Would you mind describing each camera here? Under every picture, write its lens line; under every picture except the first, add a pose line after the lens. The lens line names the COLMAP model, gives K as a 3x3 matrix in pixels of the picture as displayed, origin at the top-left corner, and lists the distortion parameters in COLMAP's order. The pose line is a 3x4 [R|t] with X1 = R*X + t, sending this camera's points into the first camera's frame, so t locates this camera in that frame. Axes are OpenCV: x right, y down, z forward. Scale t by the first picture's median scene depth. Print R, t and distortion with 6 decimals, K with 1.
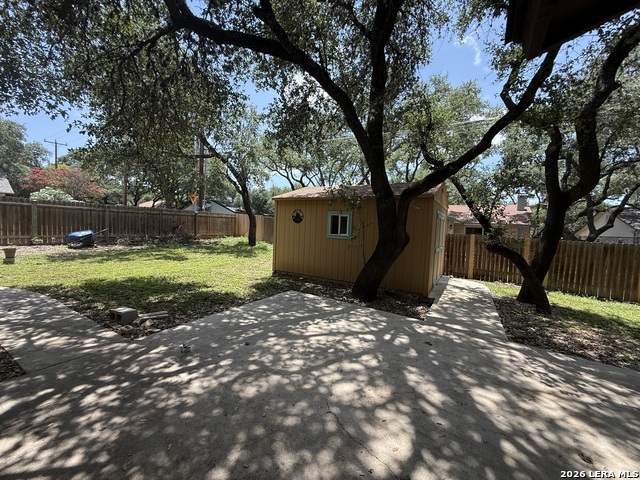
lens RADIAL K [[256.8, 0, 321.6], [0, 256.8, 241.2], [0, 0, 1]] dist [0.000902, -0.000360]
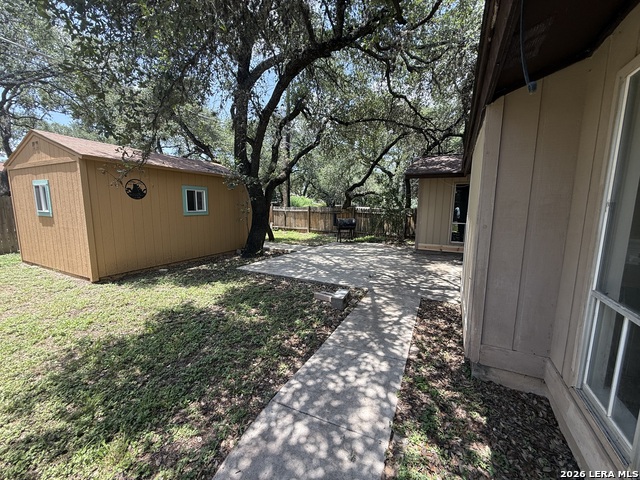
lens RADIAL K [[256.8, 0, 322.8], [0, 256.8, 239.8], [0, 0, 1]] dist [0.000902, -0.000360]
pose [[-0.091190, -0.180904, 0.979264, -1.617494], [0.041644, 0.981808, 0.185252, -0.133426], [-0.994962, 0.057674, -0.081998, 1.060083]]
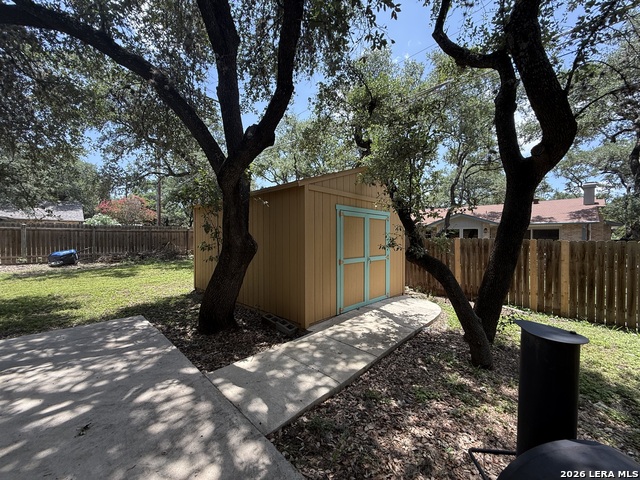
lens RADIAL K [[256.8, 0, 319.6], [0, 256.8, 240.9], [0, 0, 1]] dist [0.000902, -0.000360]
pose [[0.973292, -0.040780, -0.225918, 0.903209], [0.029641, 0.998182, -0.052483, 0.023220], [0.227647, 0.044385, 0.972732, 0.467168]]
